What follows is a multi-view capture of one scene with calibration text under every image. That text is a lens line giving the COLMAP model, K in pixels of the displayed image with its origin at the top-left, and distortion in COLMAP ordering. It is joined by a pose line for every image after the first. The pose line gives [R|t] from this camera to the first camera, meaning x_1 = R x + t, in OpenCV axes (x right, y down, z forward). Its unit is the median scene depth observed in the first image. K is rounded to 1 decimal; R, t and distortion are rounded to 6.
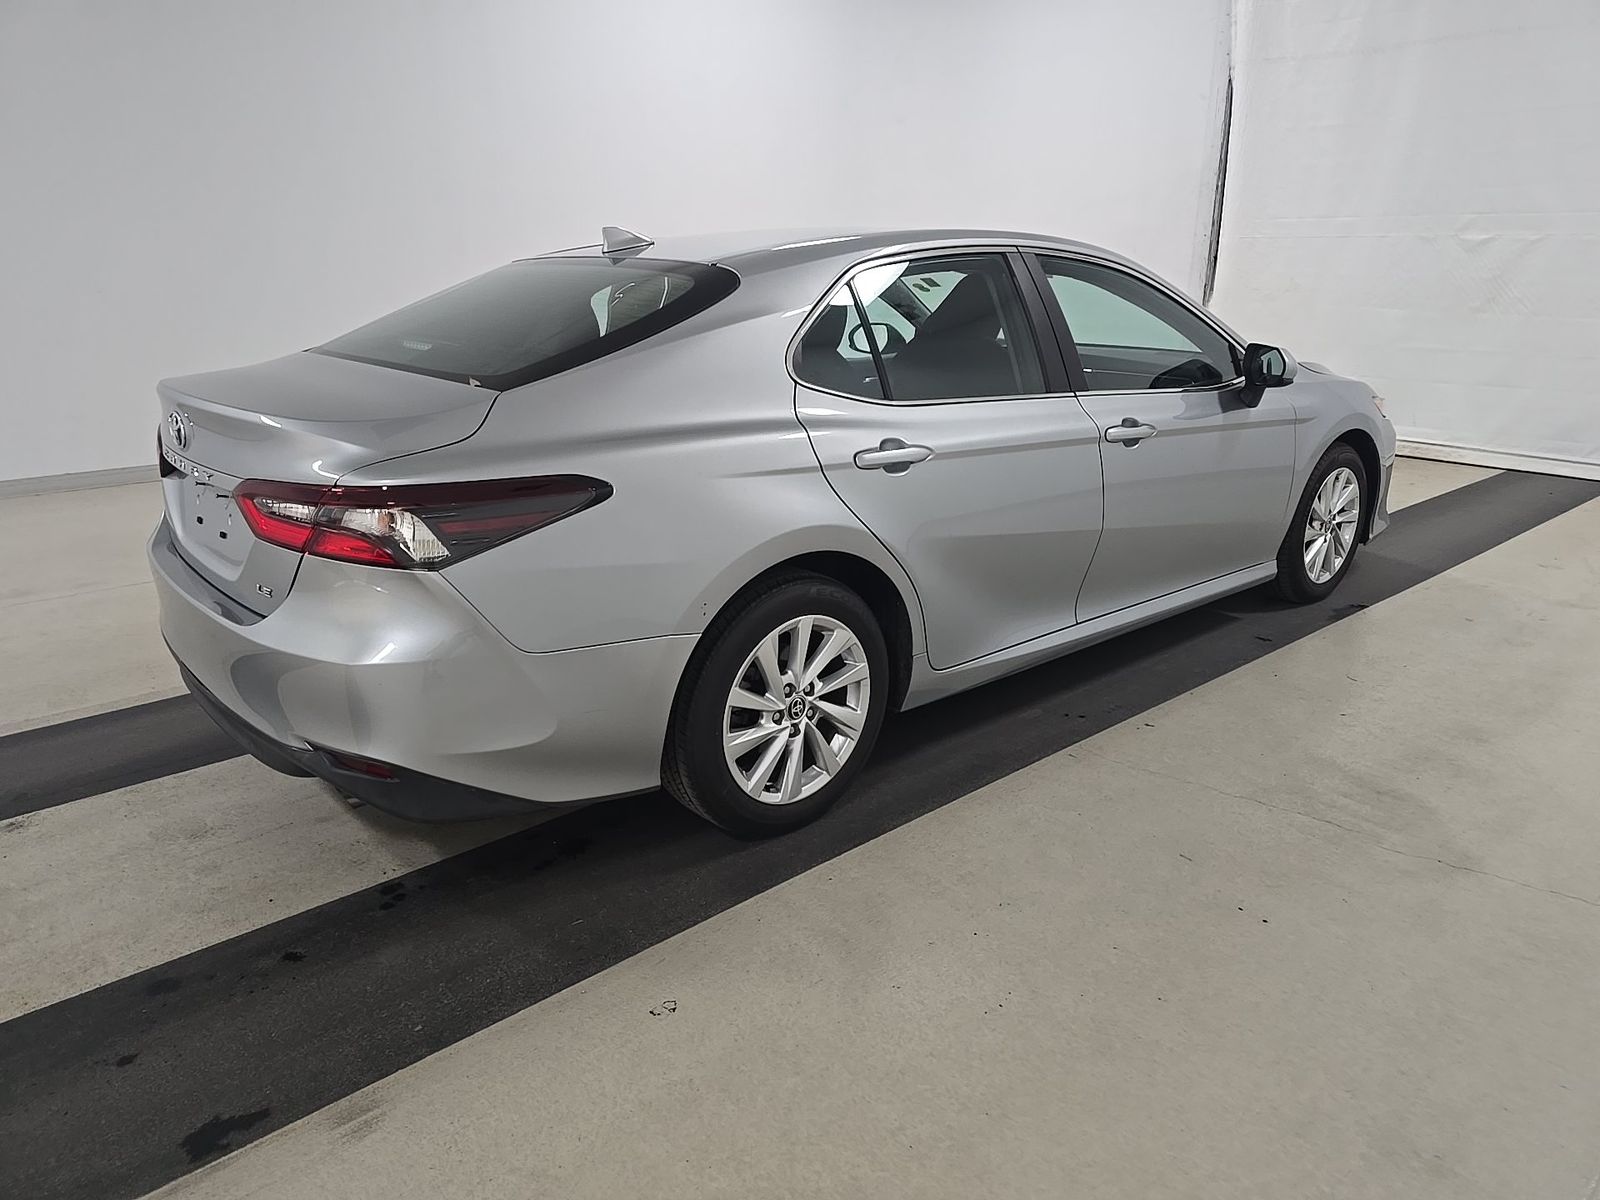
lens RADIAL K [[1079.9, 0, 802.7], [0, 1079.9, 598.8], [0, 0, 1]] dist [0.052032, -0.042624]
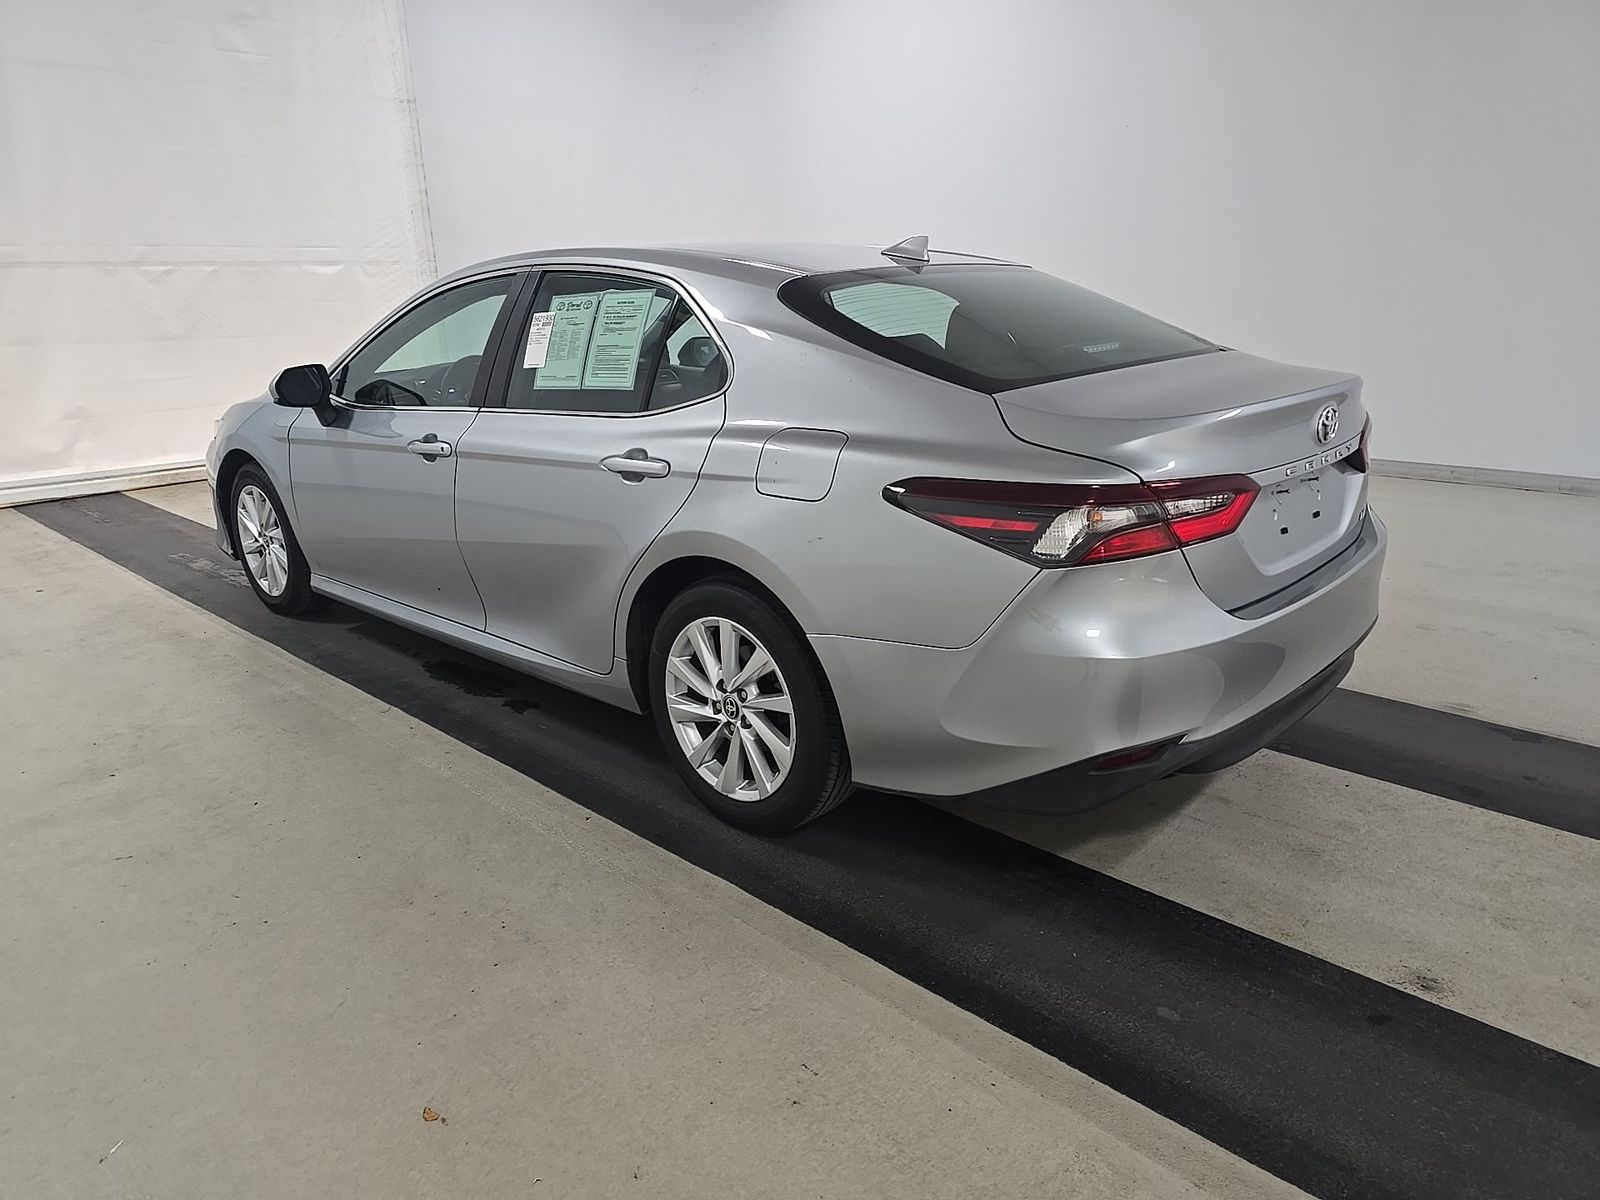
lens RADIAL K [[1079.9, 0, 802.7], [0, 1079.9, 598.8], [0, 0, 1]] dist [0.052032, -0.042624]
pose [[-0.120372, -0.279242, 0.952646, -1.414629], [0.317615, 0.898350, 0.303459, -0.438349], [-0.940548, 0.339102, -0.019444, 1.427074]]
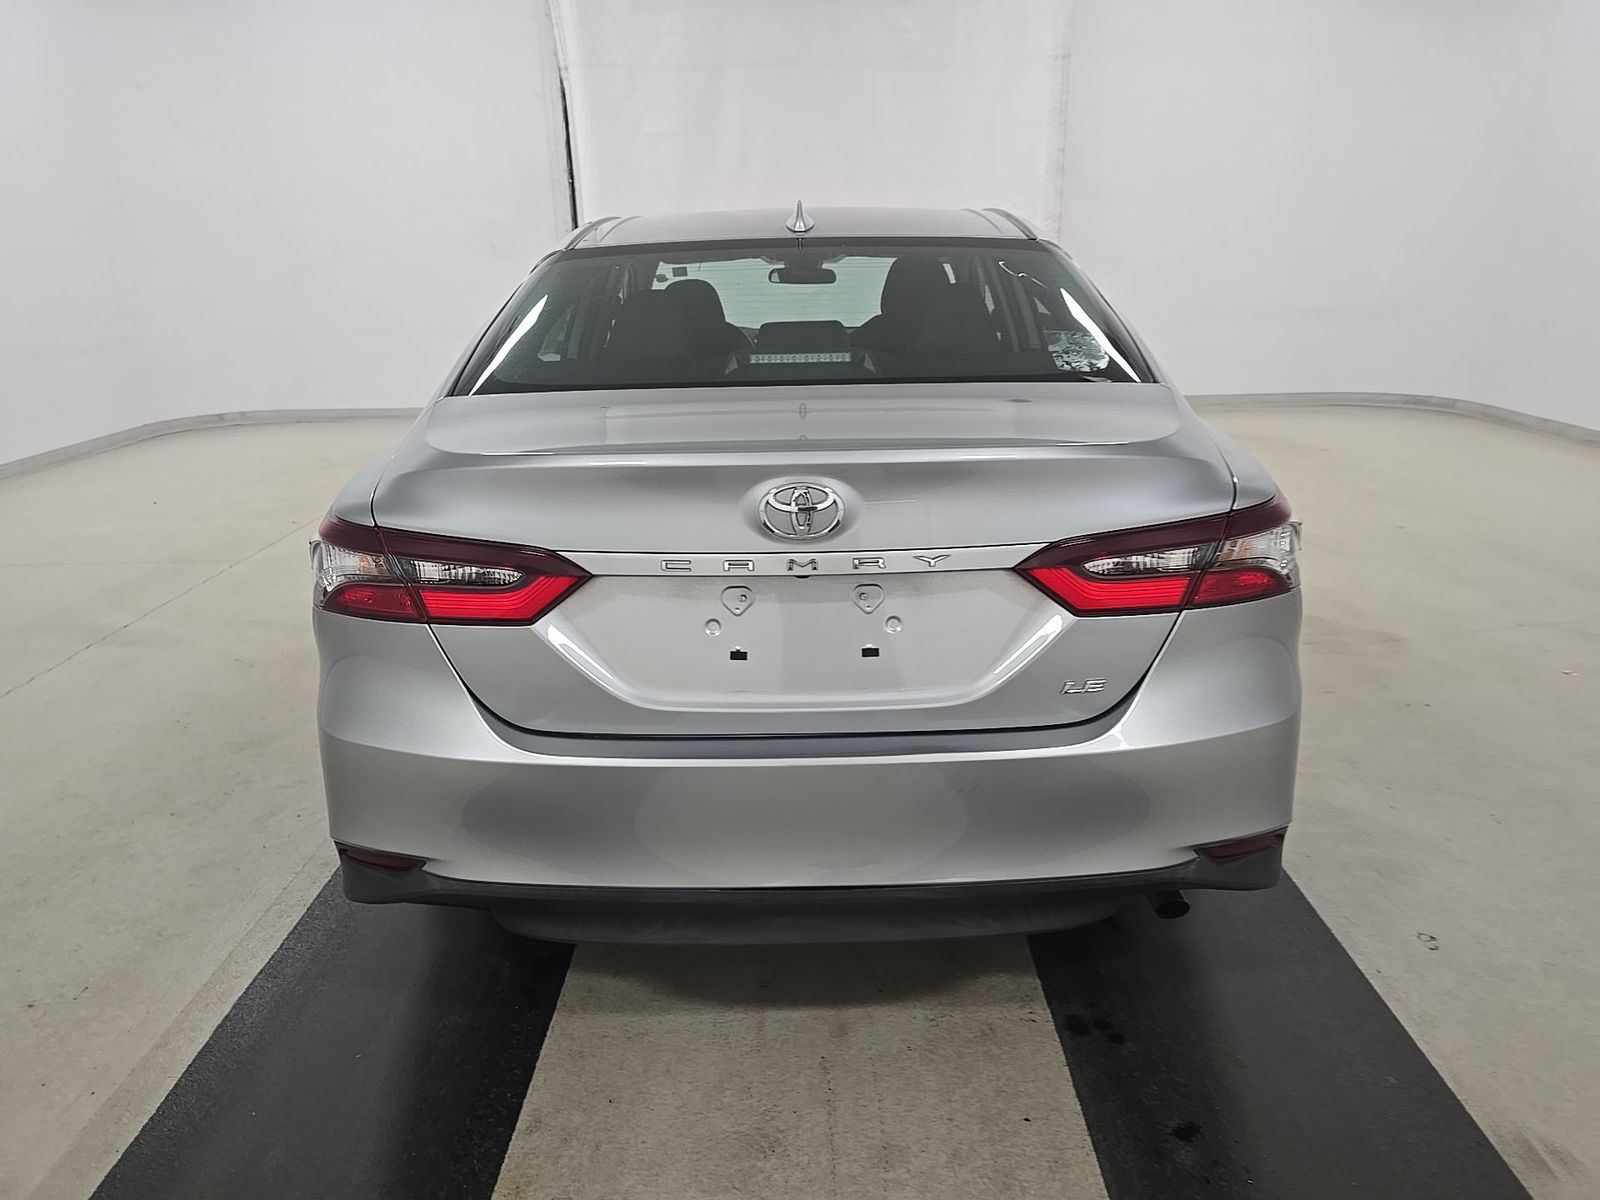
lens RADIAL K [[1079.9, 0, 802.7], [0, 1079.9, 598.8], [0, 0, 1]] dist [0.052032, -0.042624]
pose [[0.652669, -0.240888, 0.718329, -0.958317], [0.242986, 0.964579, 0.102692, -0.156799], [-0.717622, 0.107520, 0.688083, 0.537608]]
